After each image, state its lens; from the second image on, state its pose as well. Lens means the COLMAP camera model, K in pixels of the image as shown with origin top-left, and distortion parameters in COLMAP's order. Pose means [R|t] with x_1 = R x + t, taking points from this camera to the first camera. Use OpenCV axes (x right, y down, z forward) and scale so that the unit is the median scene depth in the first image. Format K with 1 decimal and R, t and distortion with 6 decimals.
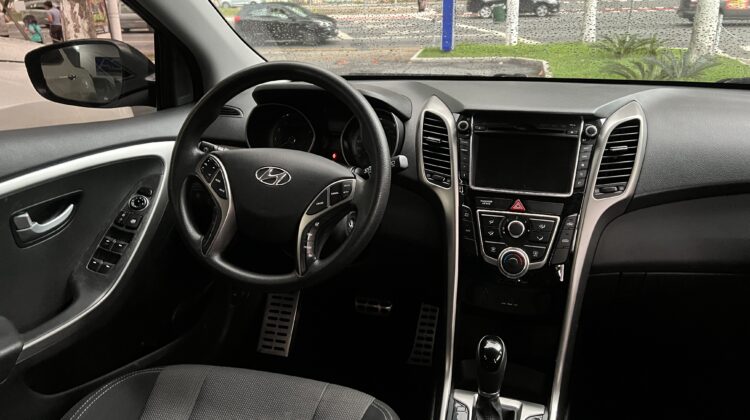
lens RADIAL K [[571.6, 0, 375.0], [0, 571.6, 198.8], [0, 0, 1]] dist [0.063771, -0.073212]
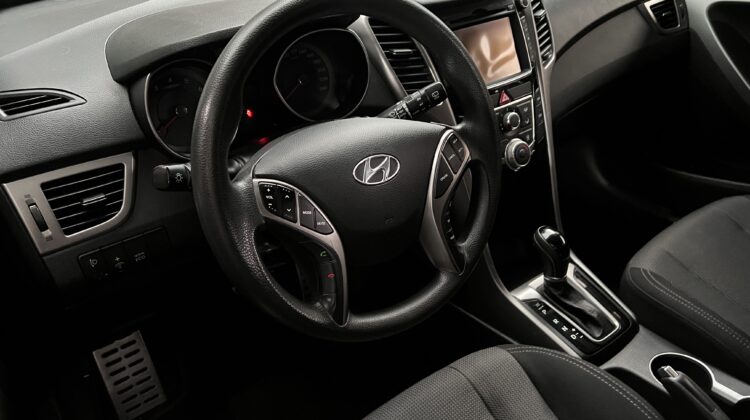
lens RADIAL K [[571.6, 0, 374.1], [0, 571.6, 211.3], [0, 0, 1]] dist [0.063771, -0.073212]
pose [[0.597603, -0.446212, 0.666157, -0.615988], [0.258994, 0.893725, 0.366304, -0.229501], [-0.758810, -0.046374, 0.649659, 0.540359]]
